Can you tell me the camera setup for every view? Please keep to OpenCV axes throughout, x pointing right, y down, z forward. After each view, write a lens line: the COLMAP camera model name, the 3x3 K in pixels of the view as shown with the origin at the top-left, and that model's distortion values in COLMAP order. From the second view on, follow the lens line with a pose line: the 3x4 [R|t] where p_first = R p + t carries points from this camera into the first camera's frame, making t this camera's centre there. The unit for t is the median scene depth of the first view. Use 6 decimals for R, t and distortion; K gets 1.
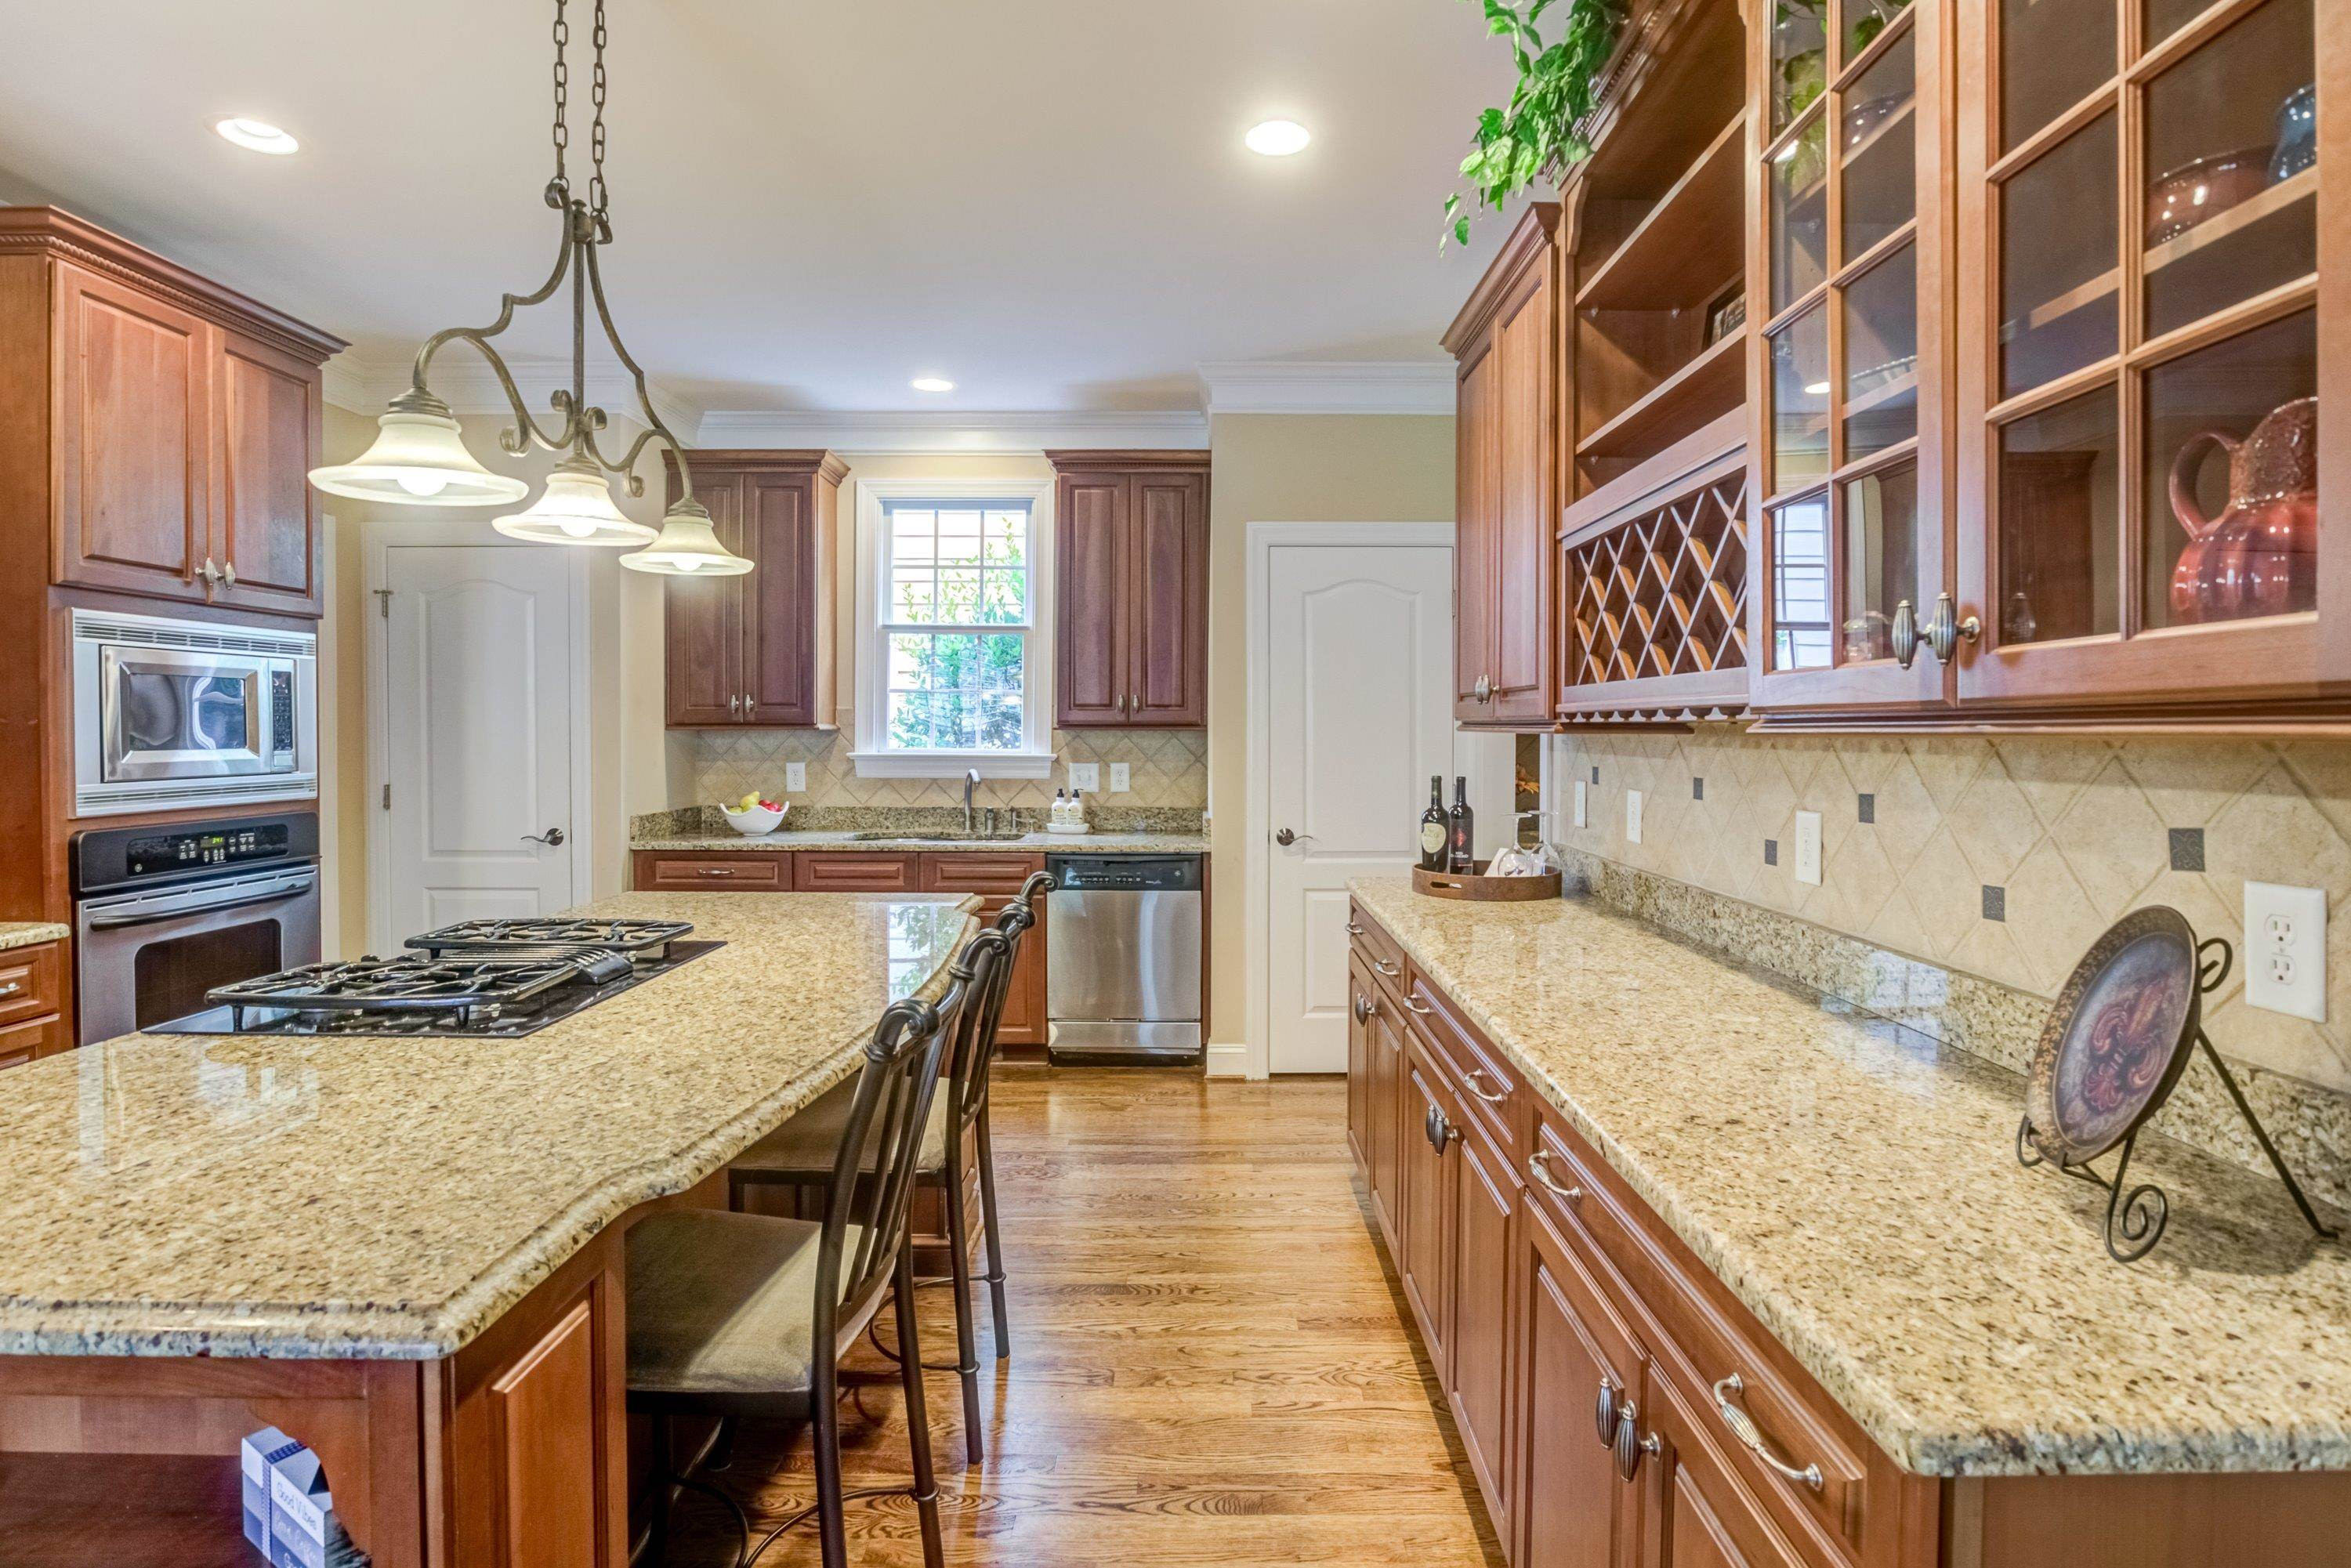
lens RADIAL K [[1205.4, 0, 1181.2], [0, 1205.4, 770.0], [0, 0, 1]] dist [-0.001632, 0.000245]
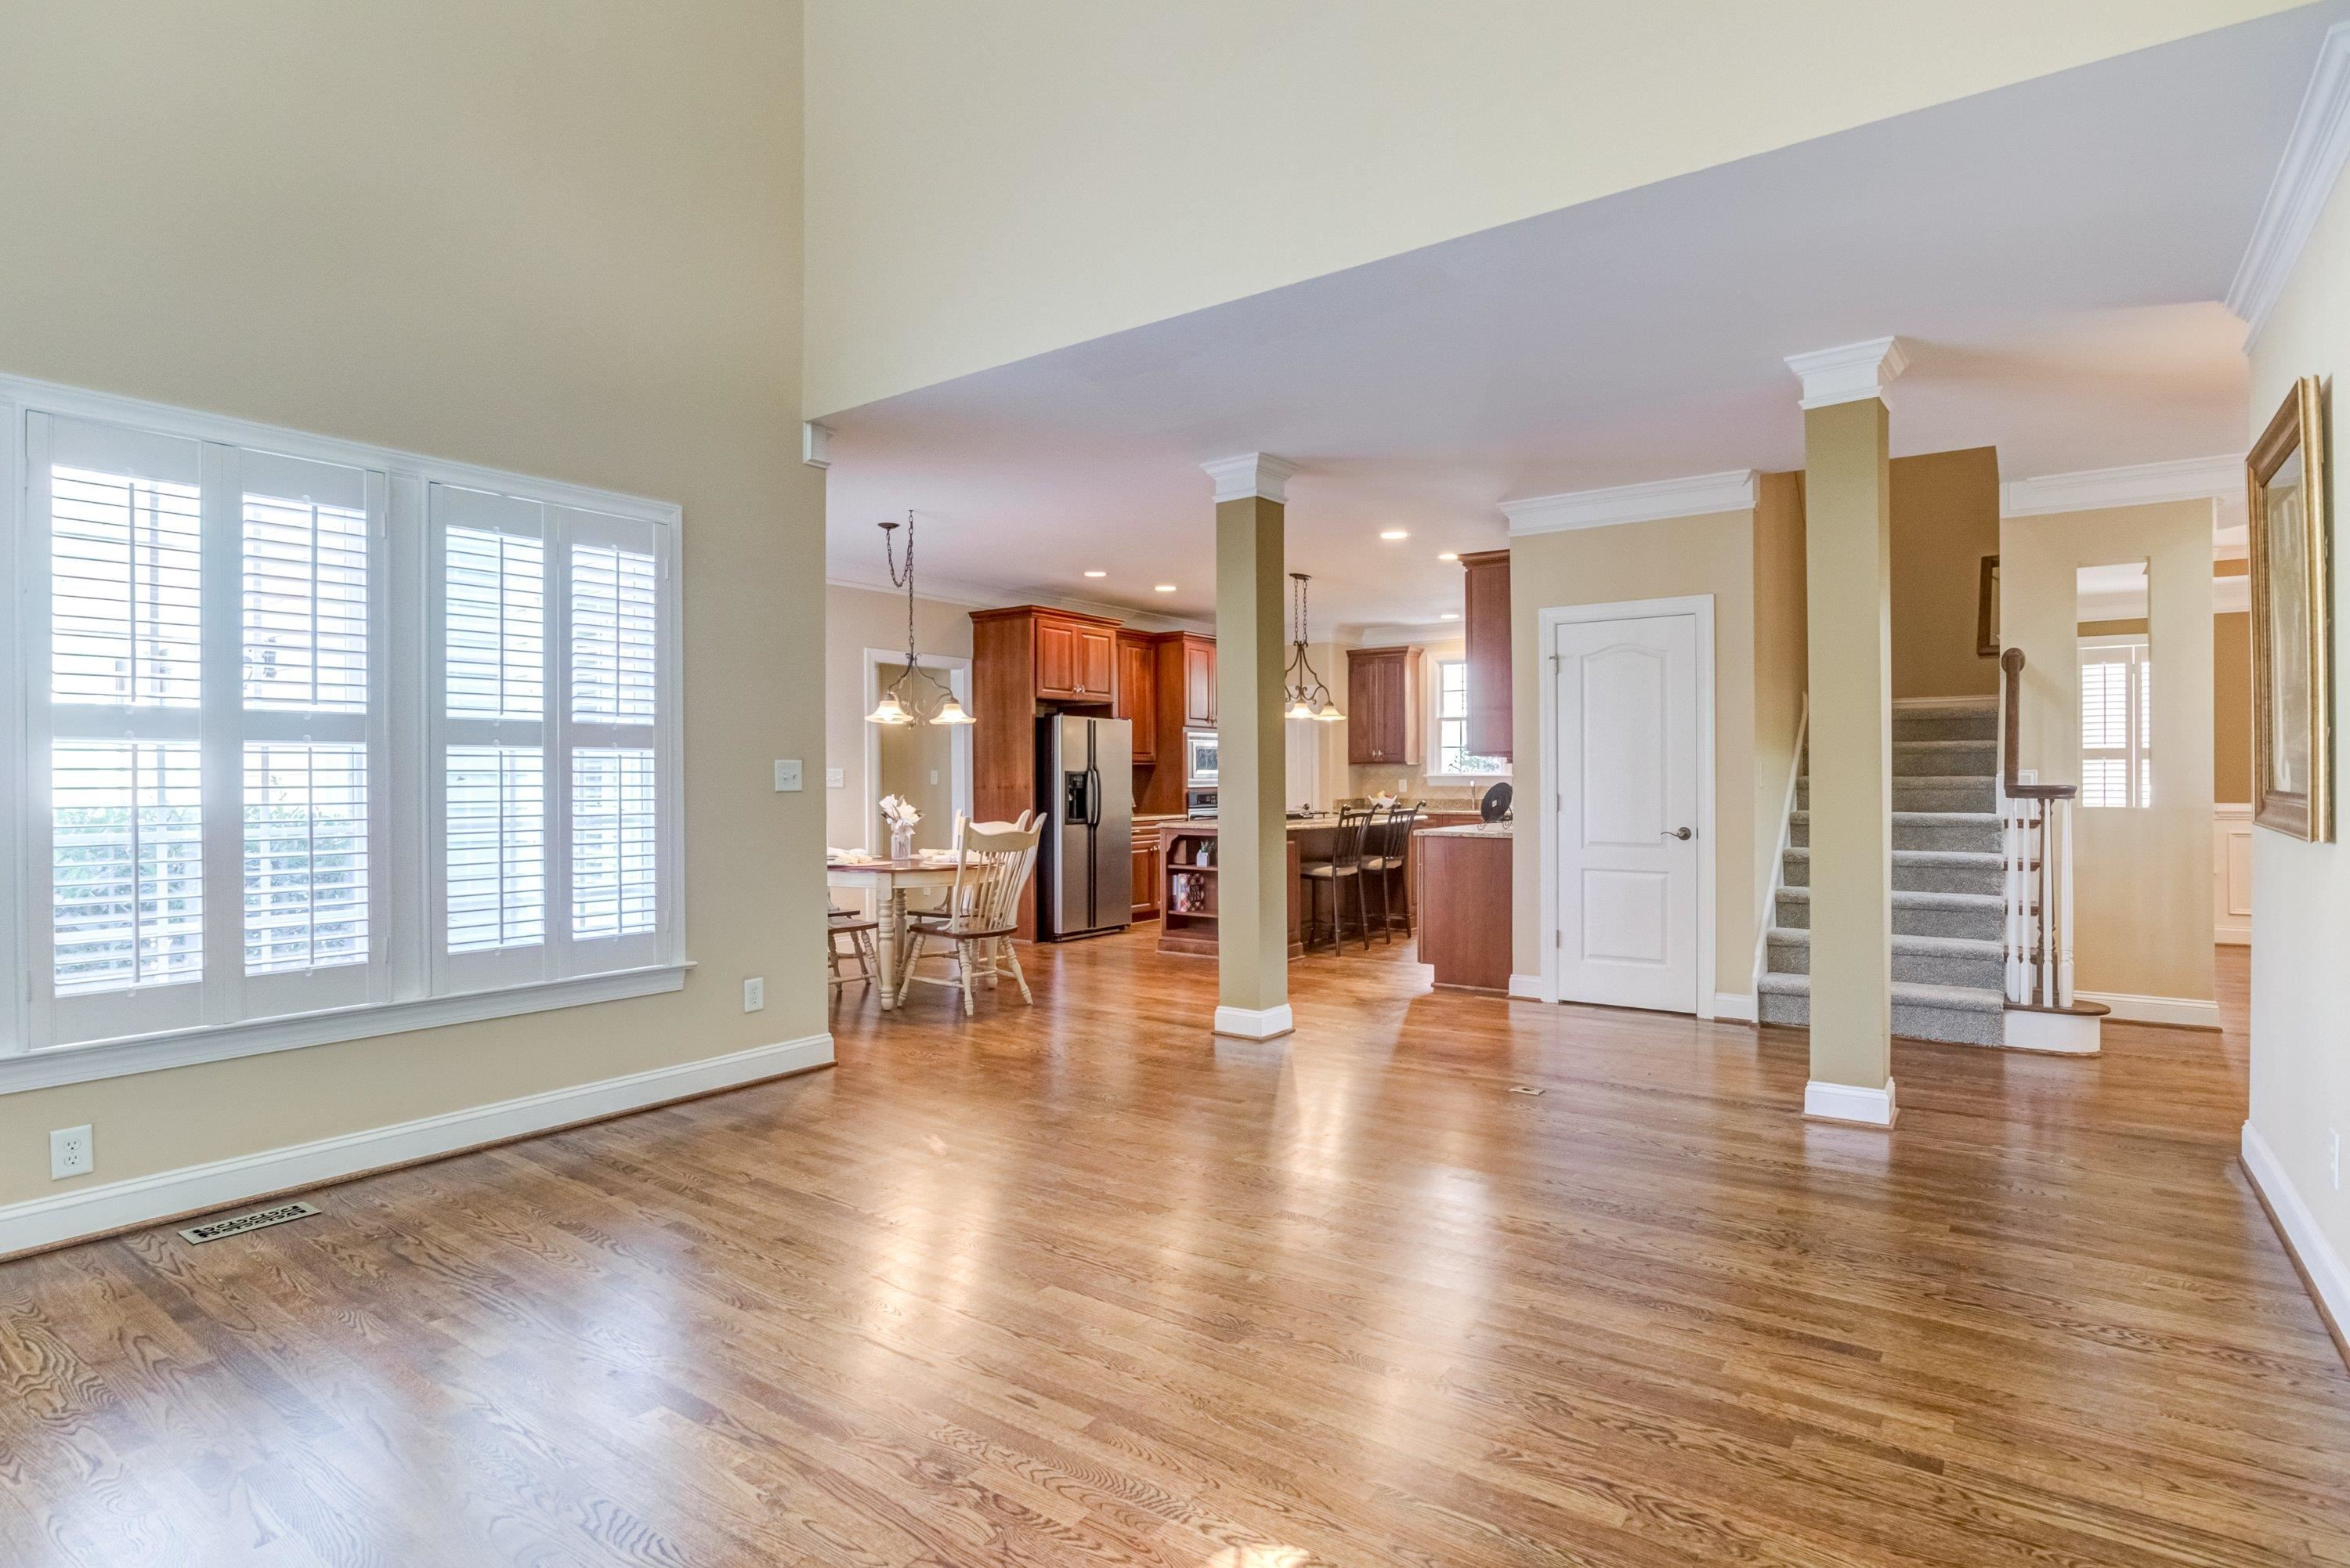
lens RADIAL K [[1204.9, 0, 1180.7], [0, 1204.9, 770.0], [0, 0, 1]] dist [-0.001632, 0.000245]
pose [[0.816962, -0.009540, -0.576612, 0.674082], [-0.012473, 0.999337, -0.034207, 0.061611], [0.576556, 0.035138, 0.816302, -1.139674]]
